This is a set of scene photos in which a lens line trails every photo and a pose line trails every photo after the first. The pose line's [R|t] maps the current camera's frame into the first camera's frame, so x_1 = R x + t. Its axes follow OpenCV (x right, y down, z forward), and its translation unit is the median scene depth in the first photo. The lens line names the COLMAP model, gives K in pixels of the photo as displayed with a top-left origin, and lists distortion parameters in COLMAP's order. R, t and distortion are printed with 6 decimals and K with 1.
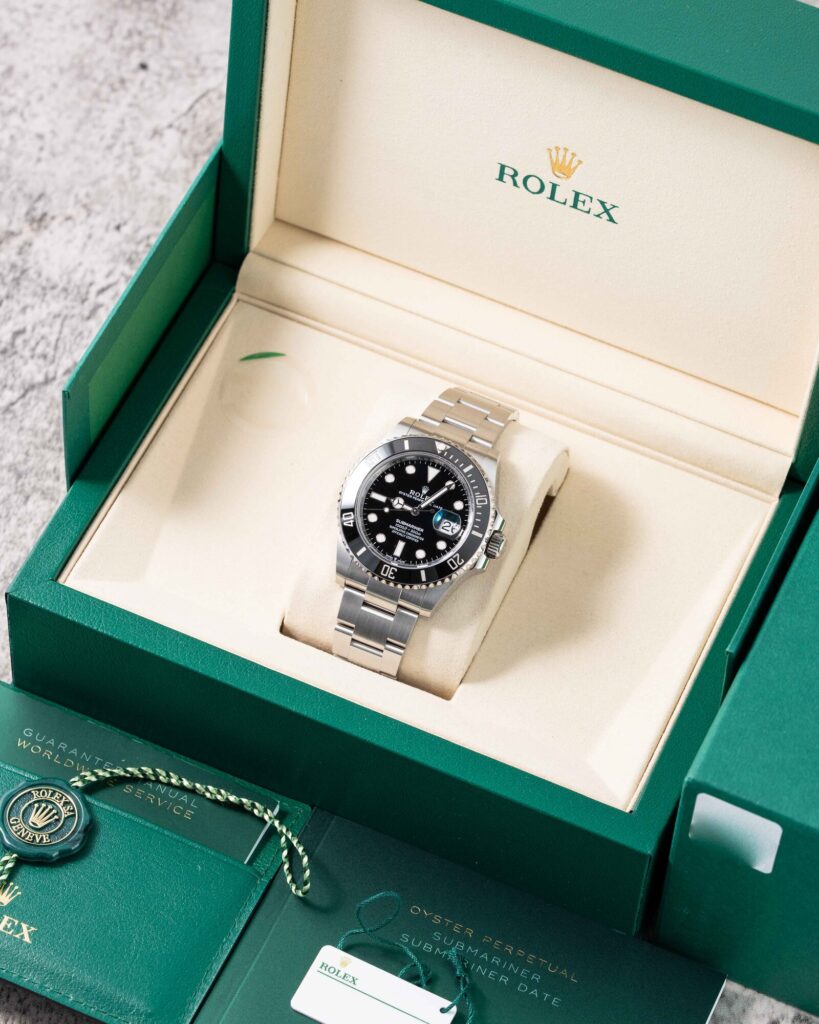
lens RADIAL K [[5749.2, 0, 409.6], [0, 5749.2, 511.0], [0, 0, 1]] dist [0.046119, 0.000000]
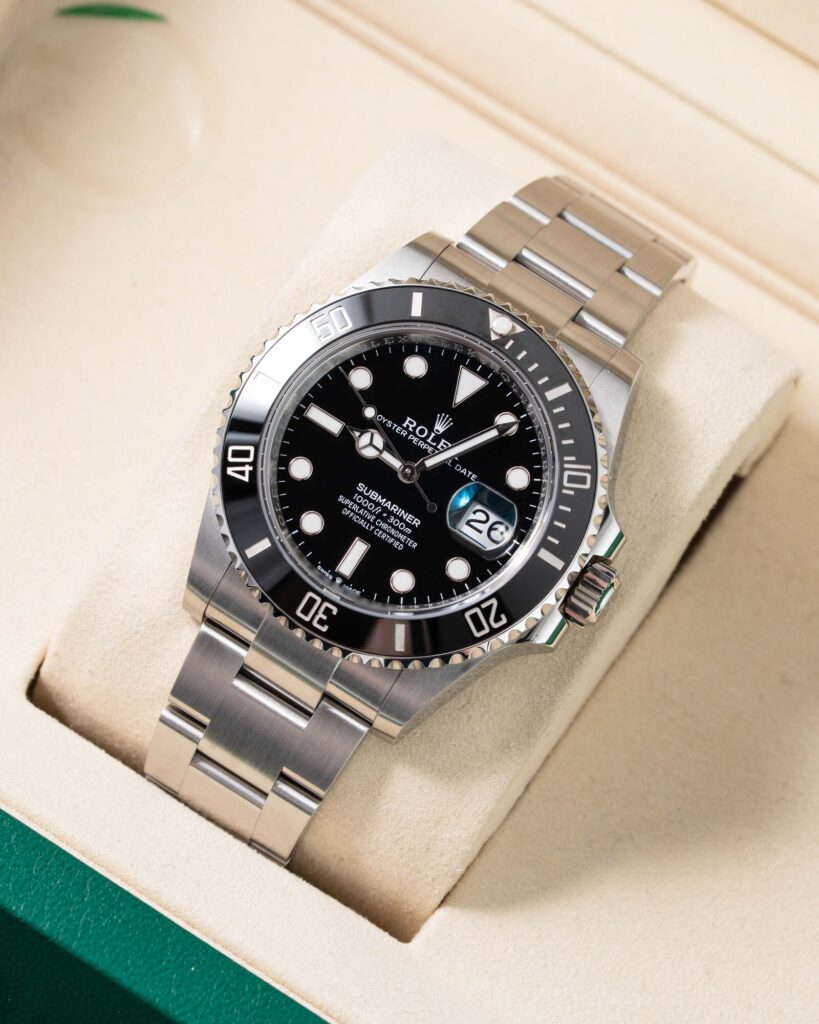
lens RADIAL K [[5749.2, 0, 408.8], [0, 5749.2, 515.0], [0, 0, 1]] dist [0.046119, 0.000000]
pose [[0.983529, 0.179531, 0.020941, -0.006807], [-0.180536, 0.981373, 0.065680, -0.023188], [-0.008759, -0.068379, 0.997621, 0.598084]]
